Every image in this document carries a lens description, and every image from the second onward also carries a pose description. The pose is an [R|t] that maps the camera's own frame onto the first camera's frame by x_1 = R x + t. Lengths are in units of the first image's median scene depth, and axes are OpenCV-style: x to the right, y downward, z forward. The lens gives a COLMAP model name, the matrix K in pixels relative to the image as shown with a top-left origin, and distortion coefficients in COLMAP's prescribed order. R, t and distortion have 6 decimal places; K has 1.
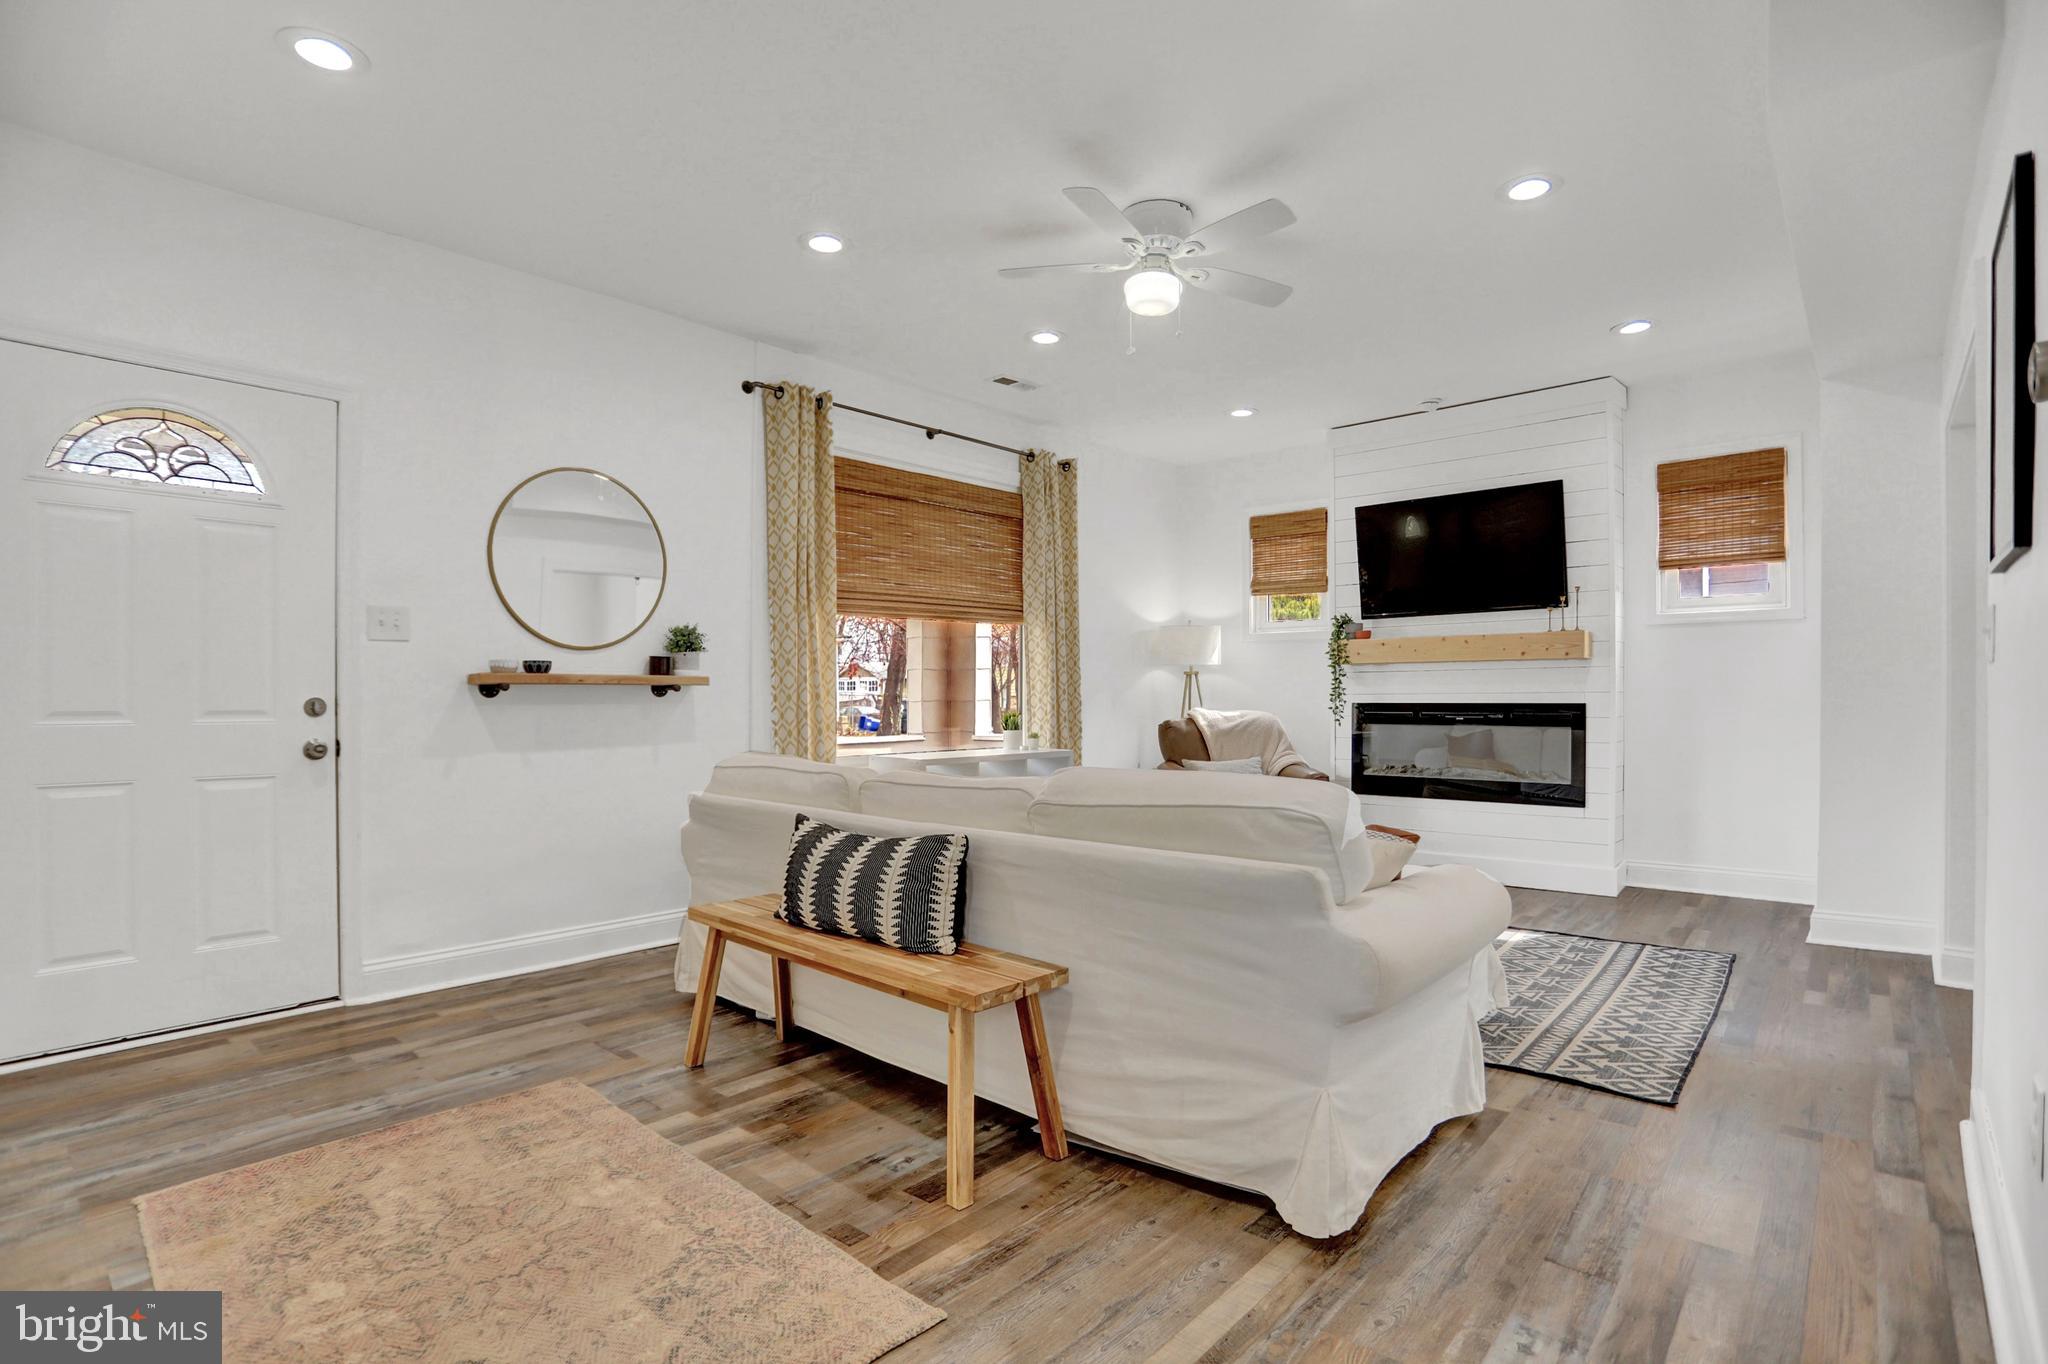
lens RADIAL K [[979.3, 0, 1024.0], [0, 979.3, 682.0], [0, 0, 1]] dist [-0.083224, 0.034497]
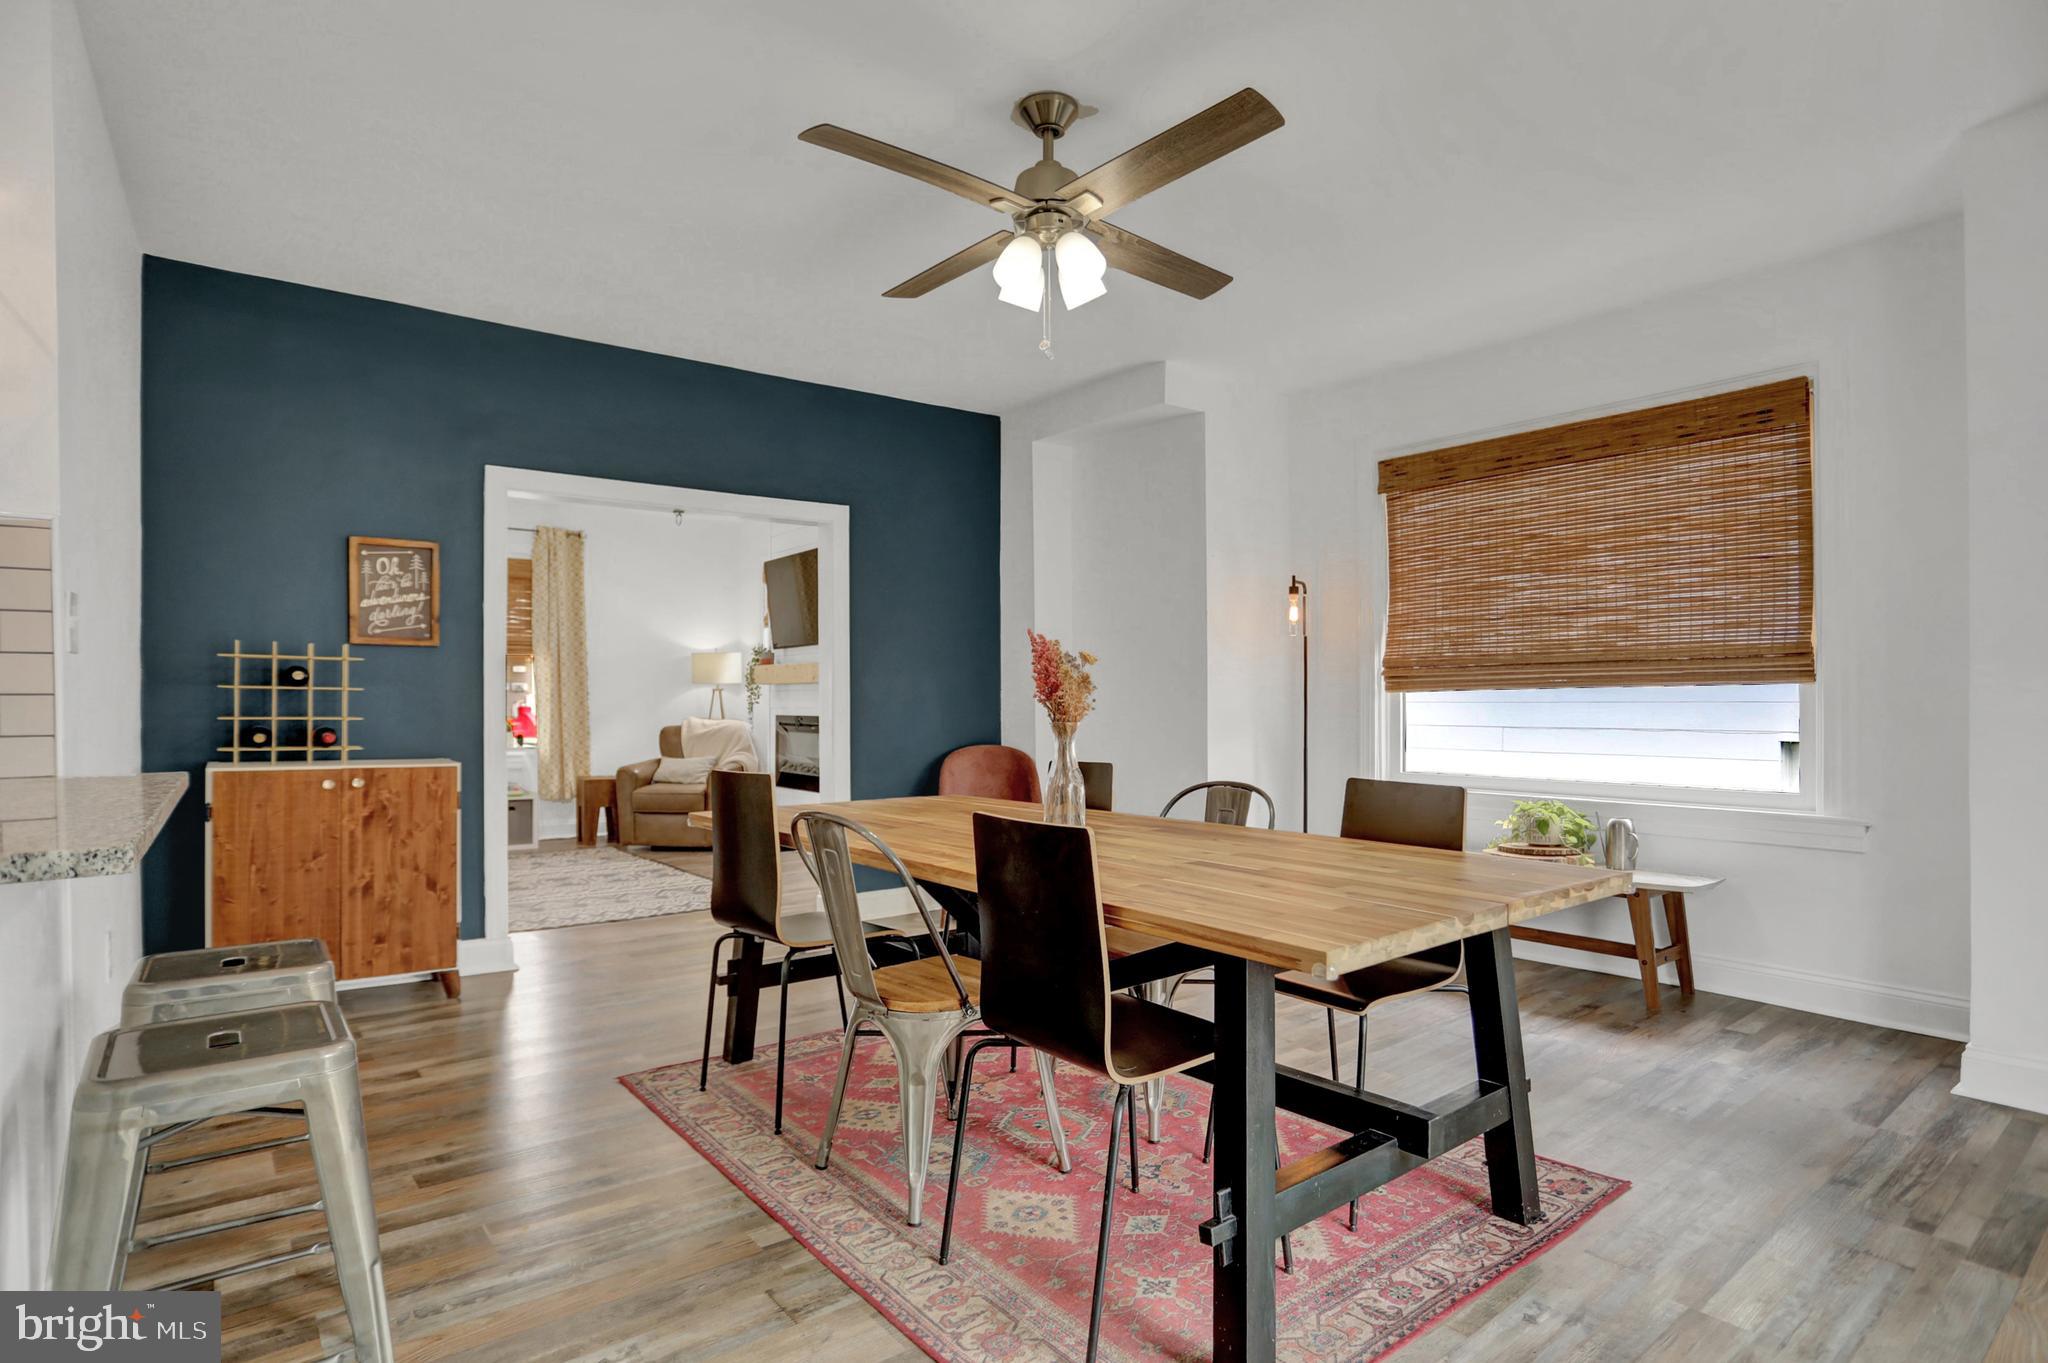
lens RADIAL K [[1075.9, 0, 1024.2], [0, 1075.9, 688.8], [0, 0, 1]] dist [-0.062742, 0.034411]
pose [[0.984702, 0.001112, -0.174245, 1.456950], [-0.000918, 0.999999, 0.001195, -0.023921], [0.174246, -0.001017, 0.984702, -0.520064]]
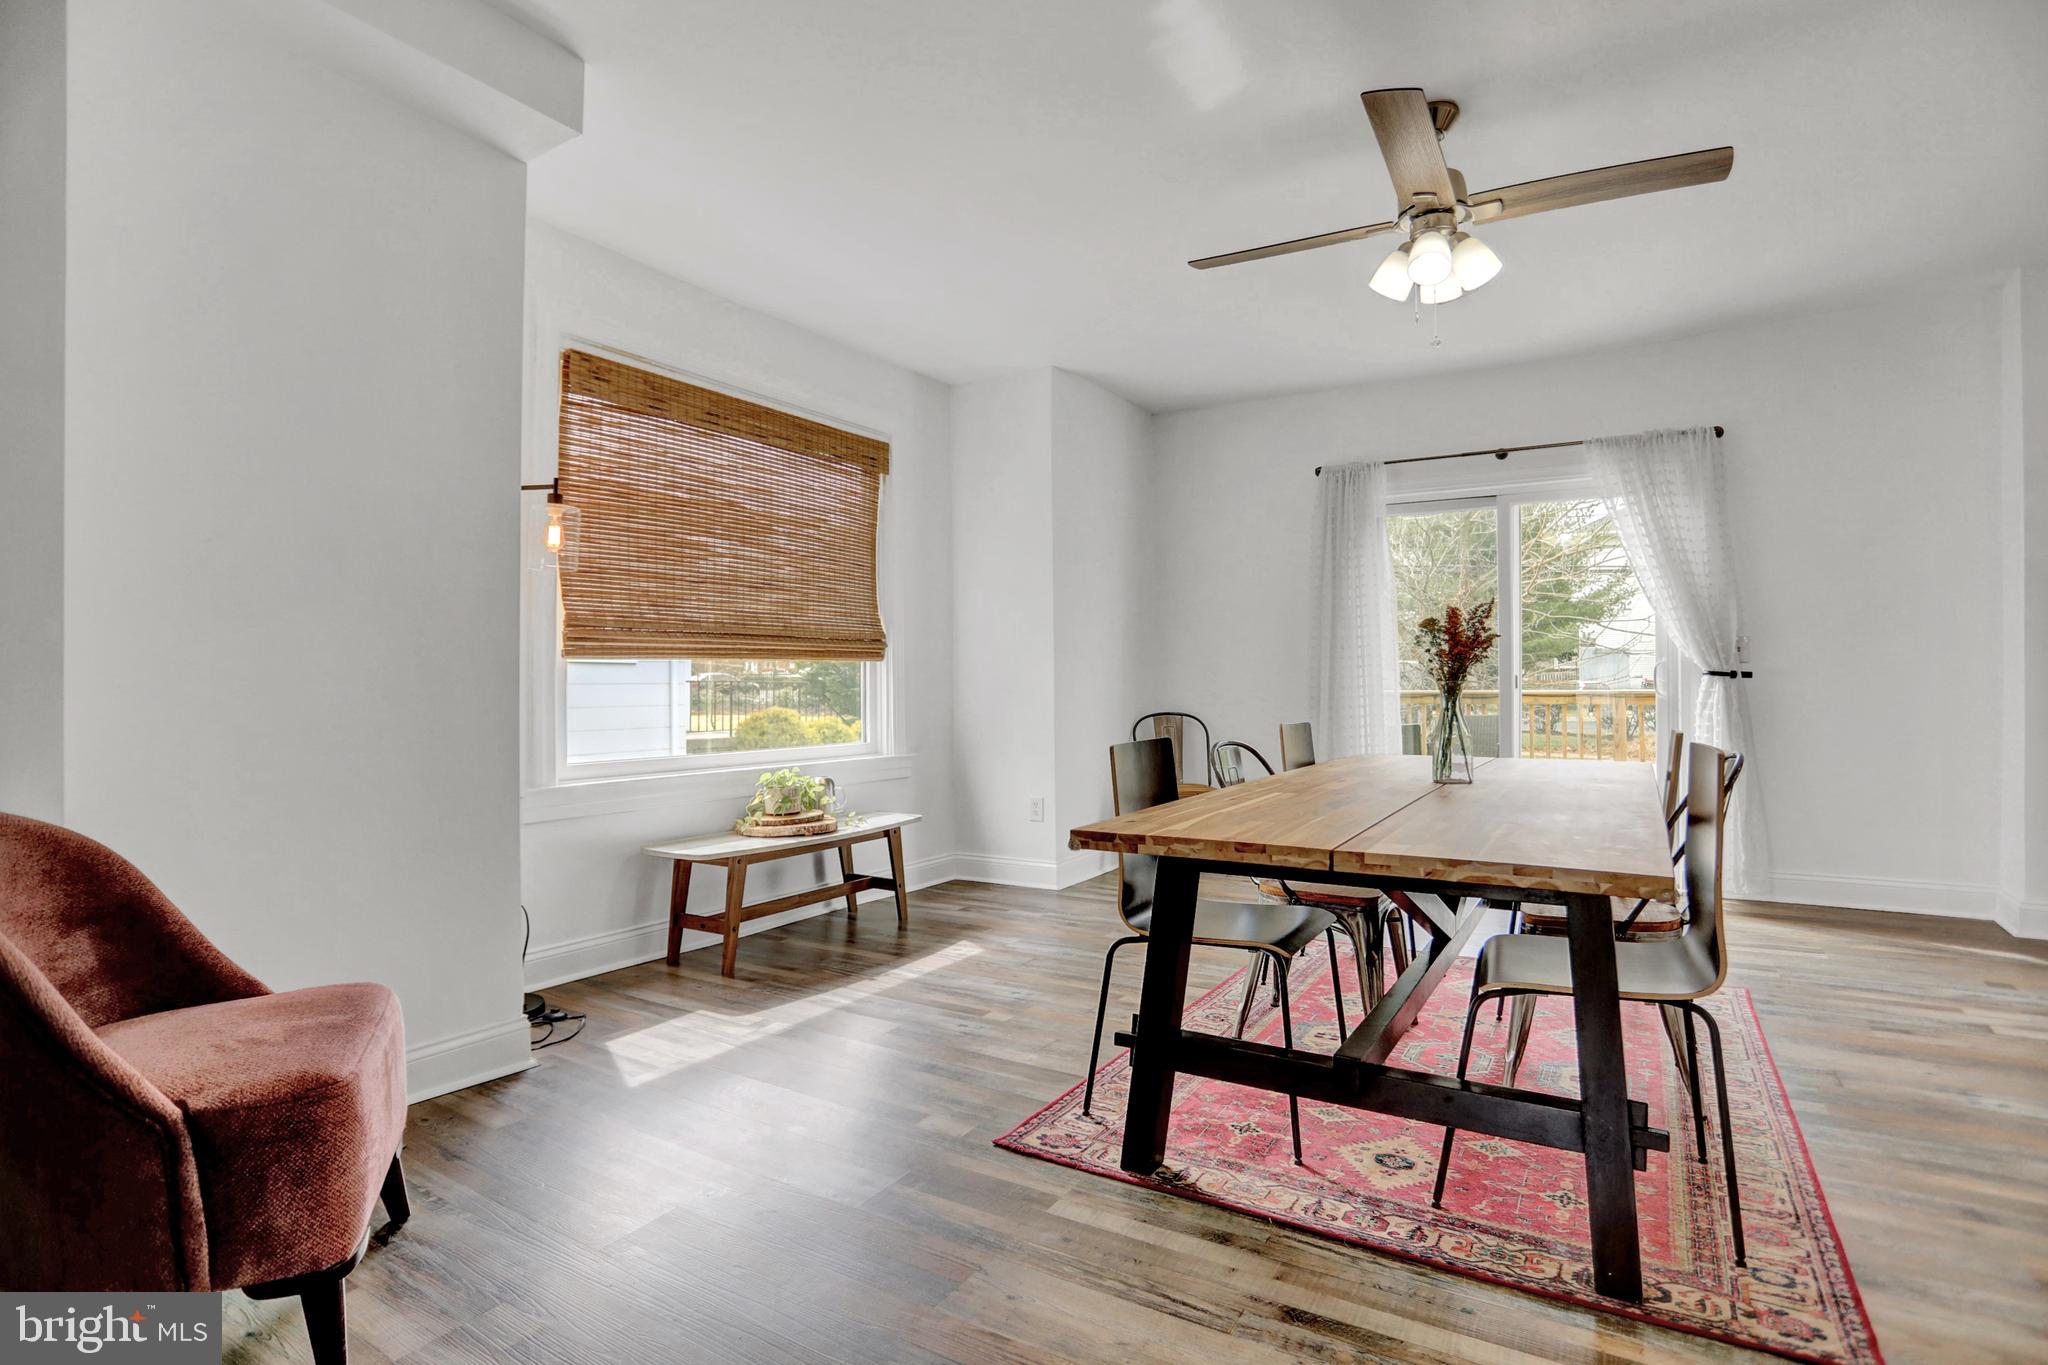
lens RADIAL K [[979.3, 0, 1024.0], [0, 979.3, 682.5], [0, 0, 1]] dist [-0.083224, 0.034497]
pose [[-0.168549, 0.005860, 0.985676, 0.676337], [-0.010713, 0.999912, -0.007776, 0.007882], [-0.985635, -0.011870, -0.168472, 0.670827]]
